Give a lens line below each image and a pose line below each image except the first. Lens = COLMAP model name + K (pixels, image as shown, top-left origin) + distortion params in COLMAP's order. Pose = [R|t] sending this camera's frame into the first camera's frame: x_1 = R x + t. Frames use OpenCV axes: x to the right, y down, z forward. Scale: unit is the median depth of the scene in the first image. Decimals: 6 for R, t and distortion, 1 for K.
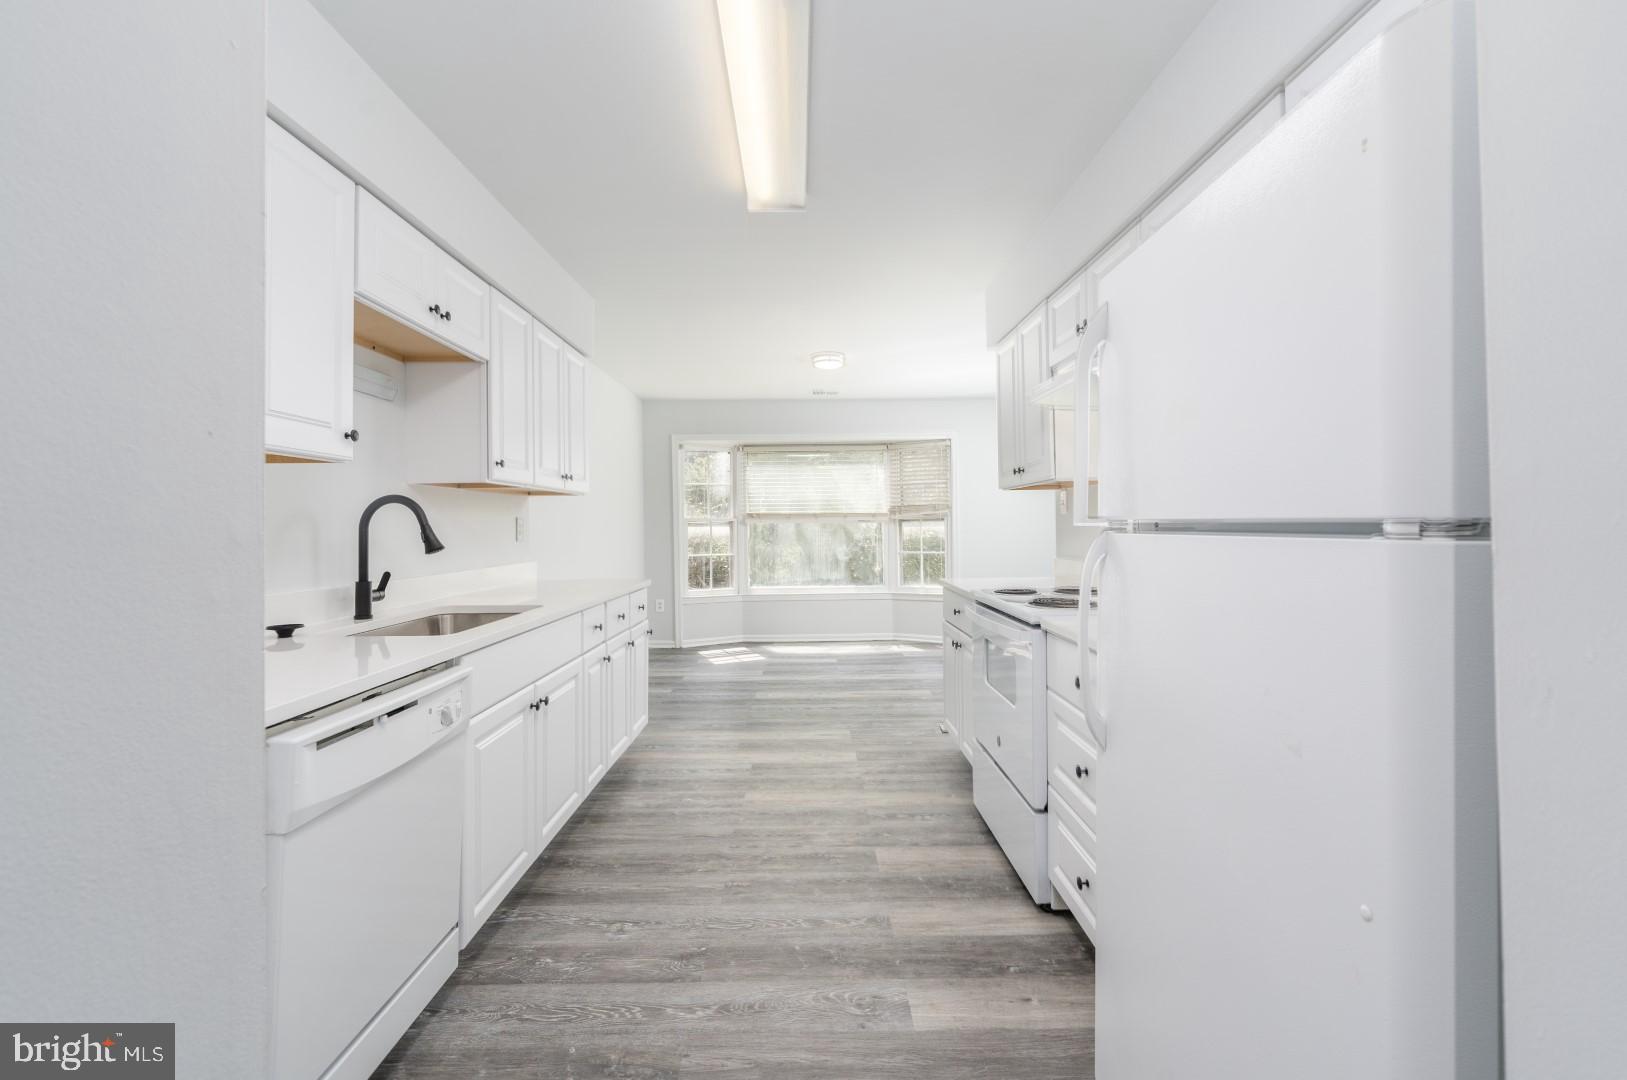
lens RADIAL K [[702.2, 0, 802.3], [0, 702.2, 528.7], [0, 0, 1]] dist [0.001138, -0.000022]
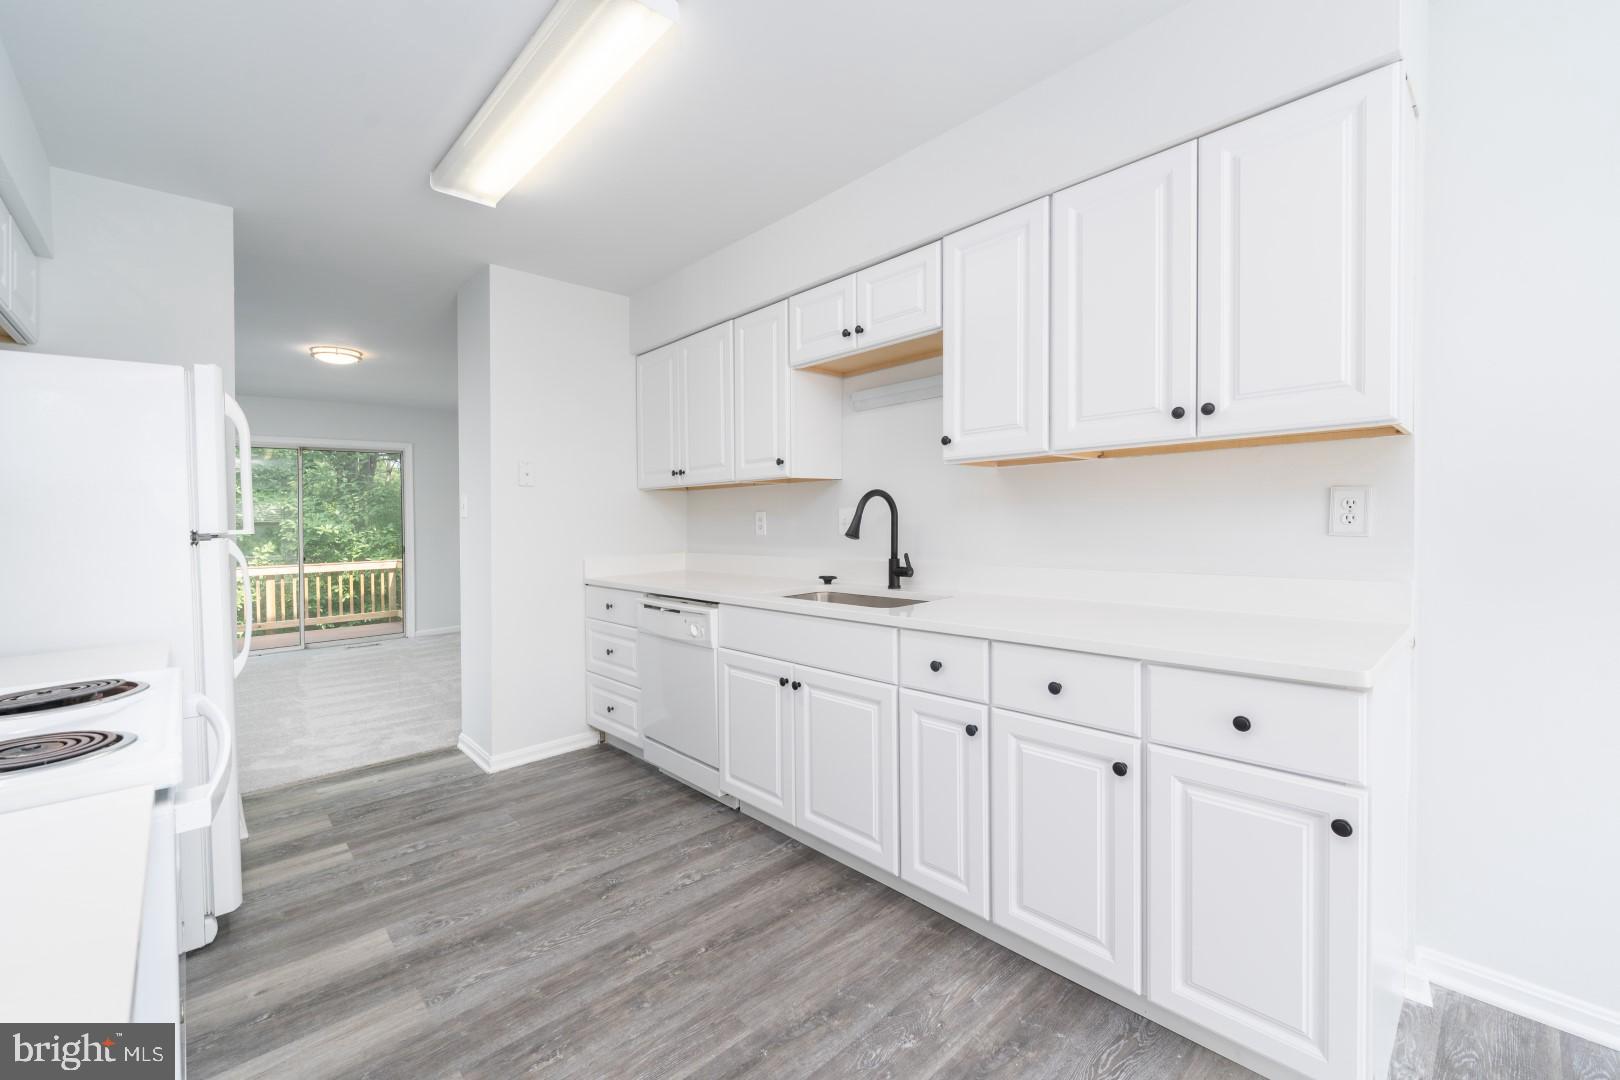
lens RADIAL K [[670.4, 0, 823.9], [0, 670.4, 531.5], [0, 0, 1]] dist [0.004183, -0.001460]
pose [[-0.722087, 0.043078, -0.690459, 0.304448], [0.030027, 0.999070, 0.030930, -0.021915], [0.691150, 0.001601, -0.722710, 1.869418]]
